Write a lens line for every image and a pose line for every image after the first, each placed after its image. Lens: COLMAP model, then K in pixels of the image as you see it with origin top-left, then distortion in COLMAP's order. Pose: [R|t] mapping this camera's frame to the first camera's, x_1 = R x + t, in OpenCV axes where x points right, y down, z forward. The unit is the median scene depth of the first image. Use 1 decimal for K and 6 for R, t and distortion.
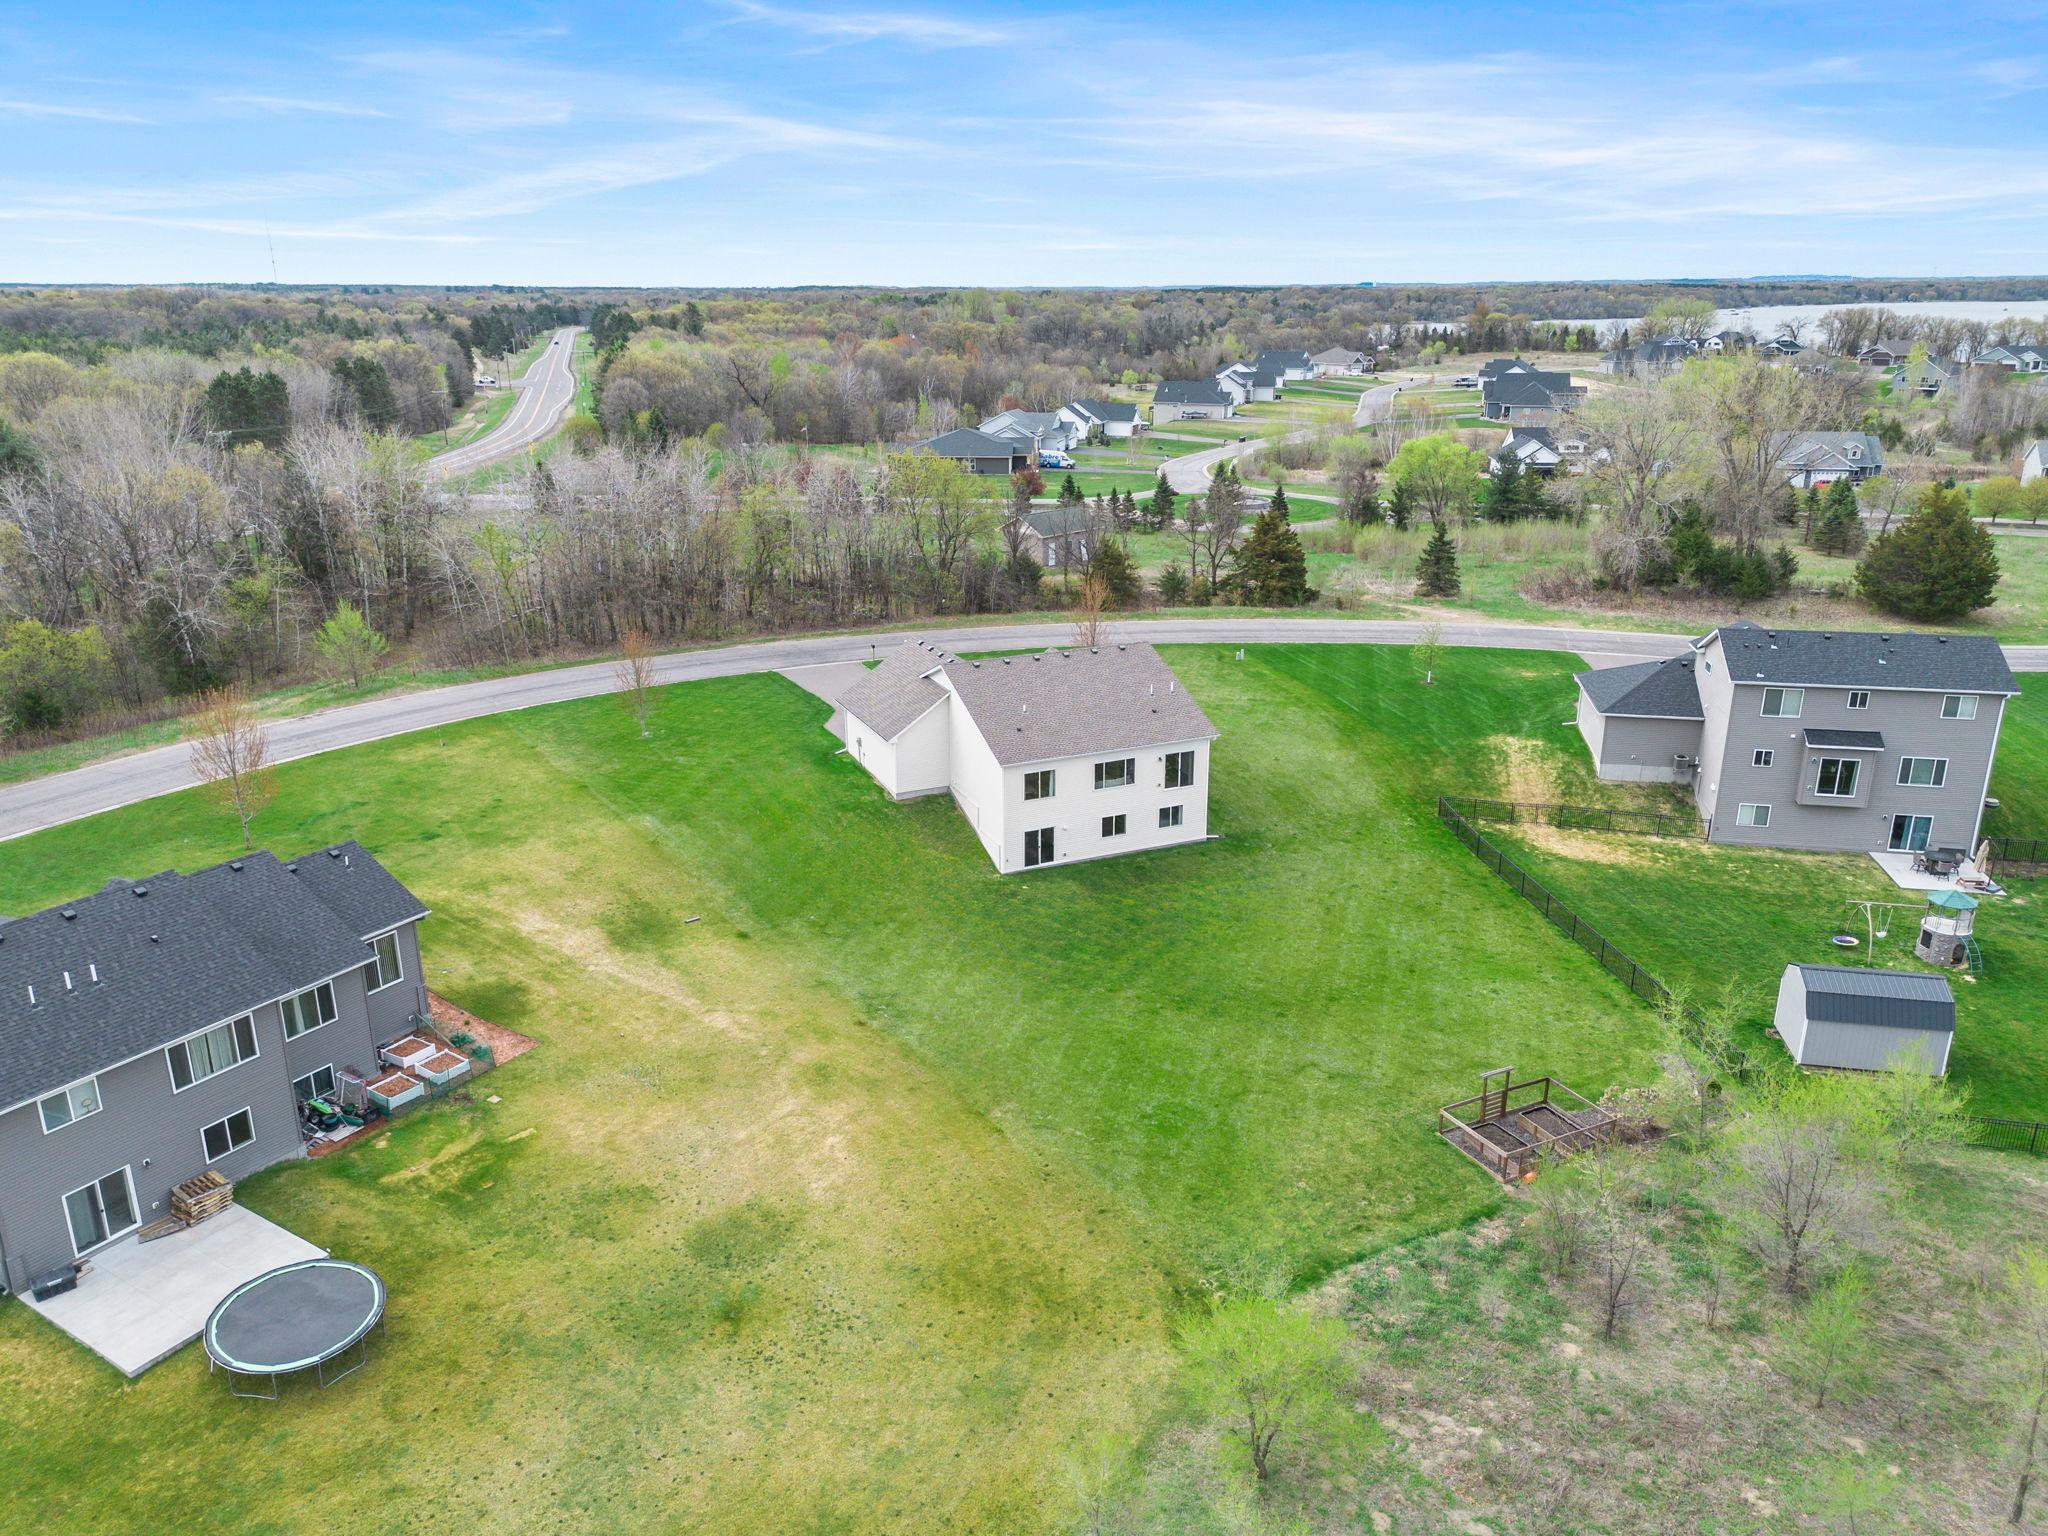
lens RADIAL K [[1461.0, 0, 1041.3], [0, 1461.0, 766.8], [0, 0, 1]] dist [0.076463, -0.075602]
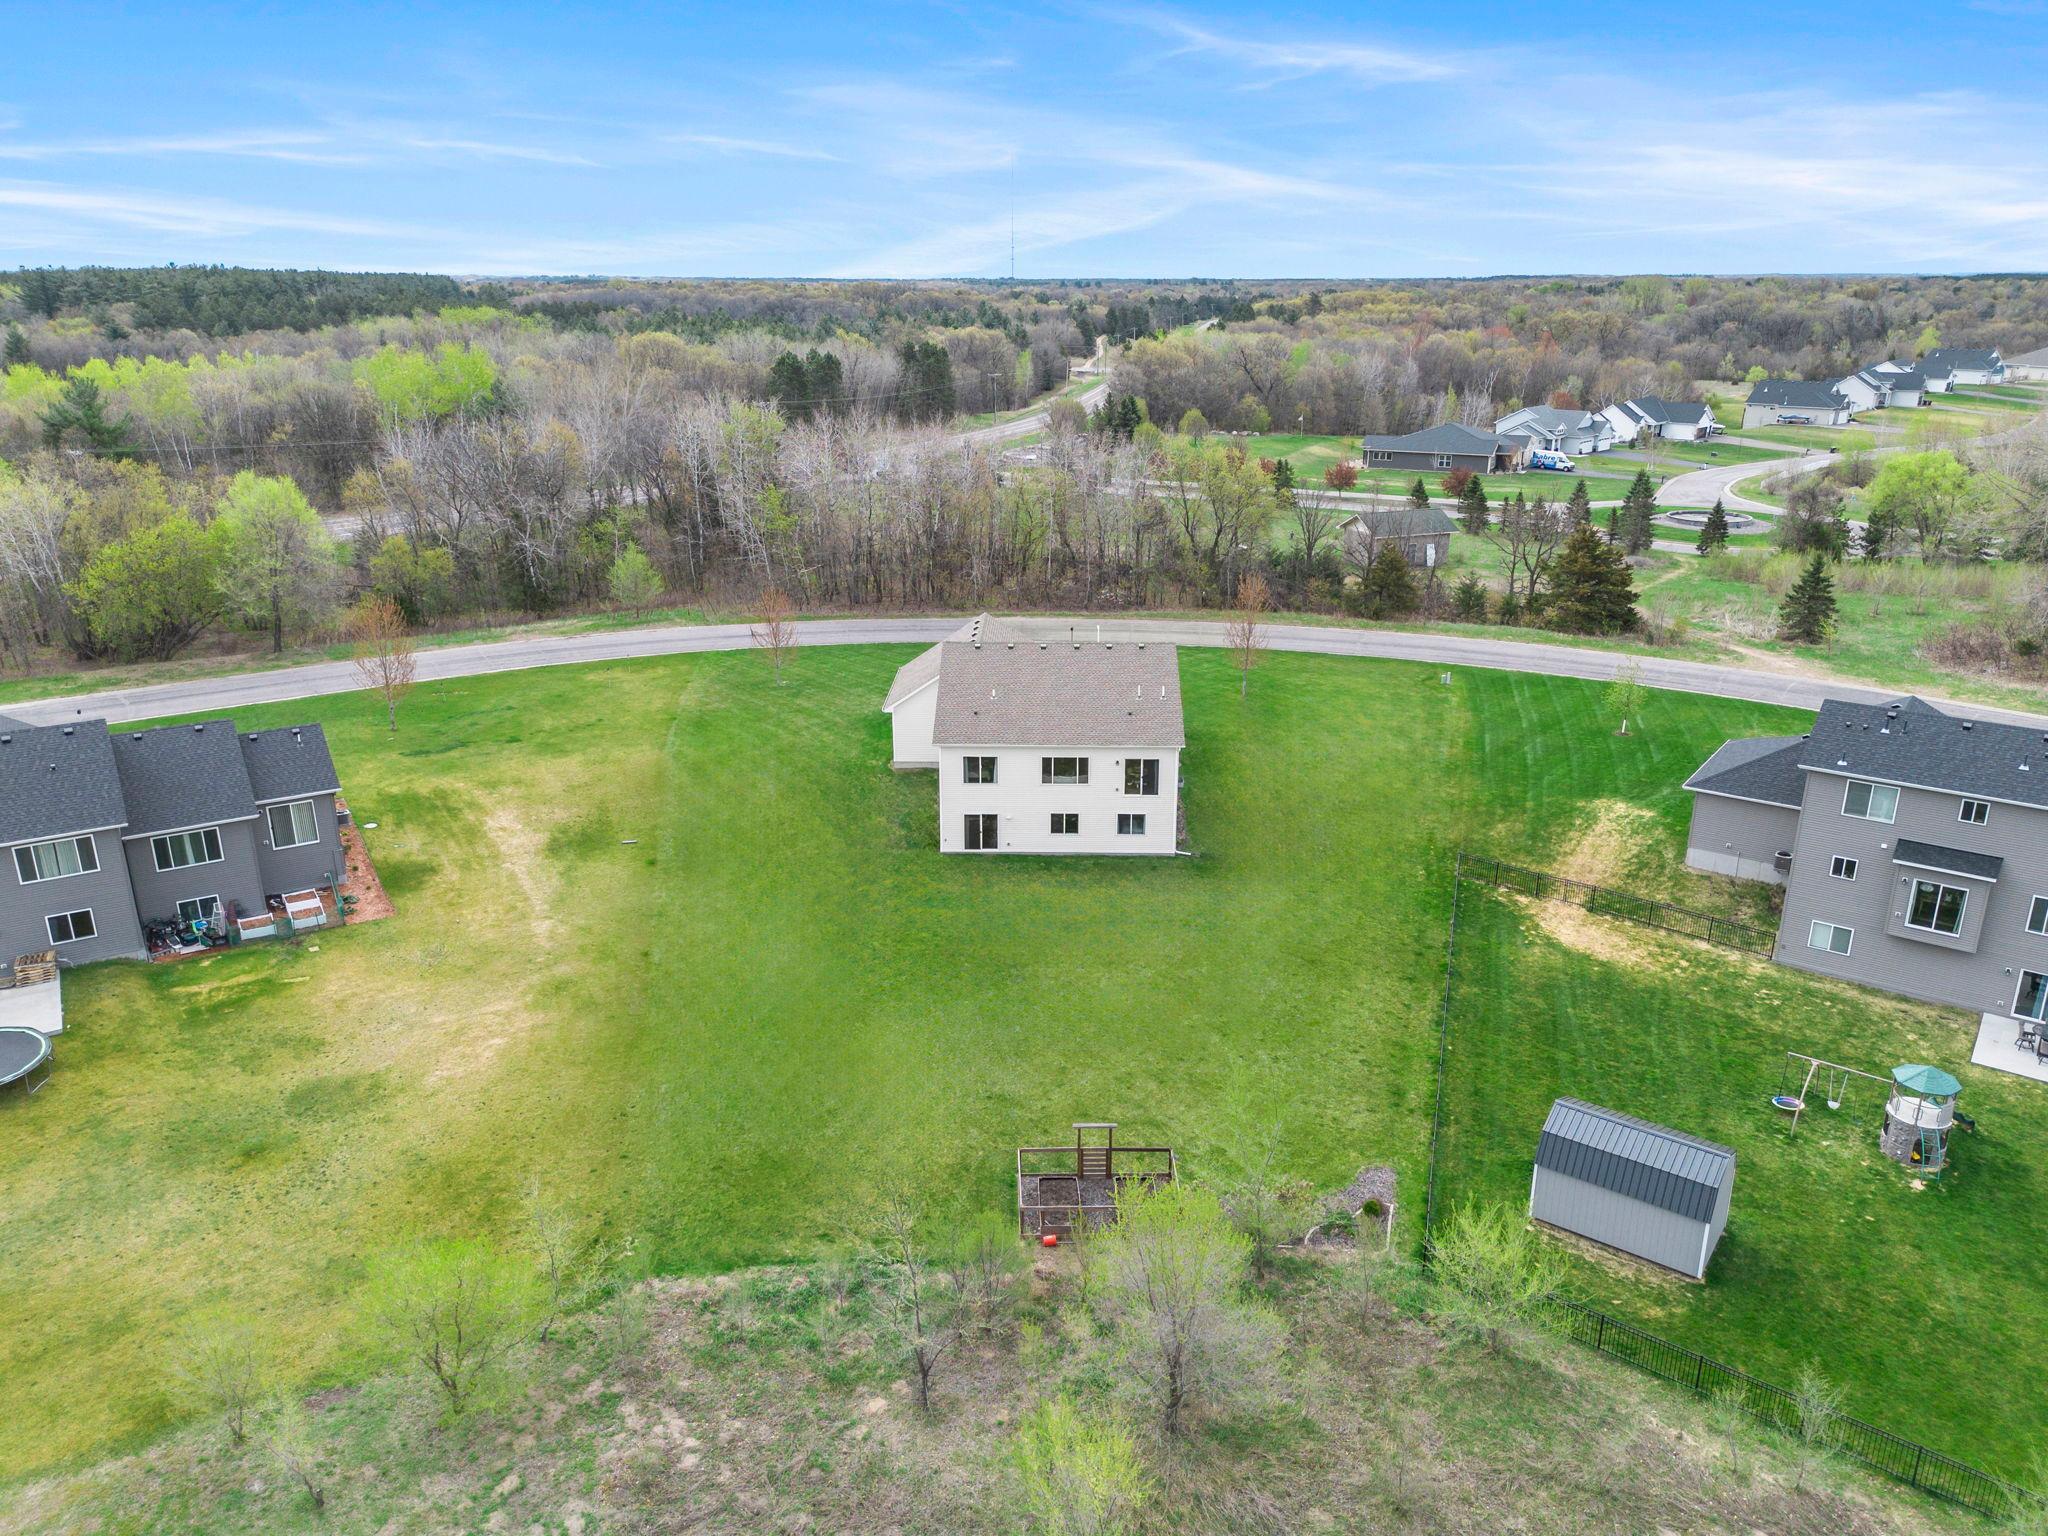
lens RADIAL K [[1461.0, 0, 1041.3], [0, 1461.0, 766.8], [0, 0, 1]] dist [0.076463, -0.075602]
pose [[0.900859, 0.139055, -0.411237, 0.423178], [-0.136780, 0.989979, 0.035120, -0.028852], [0.412000, 0.024611, 0.910852, 0.100740]]
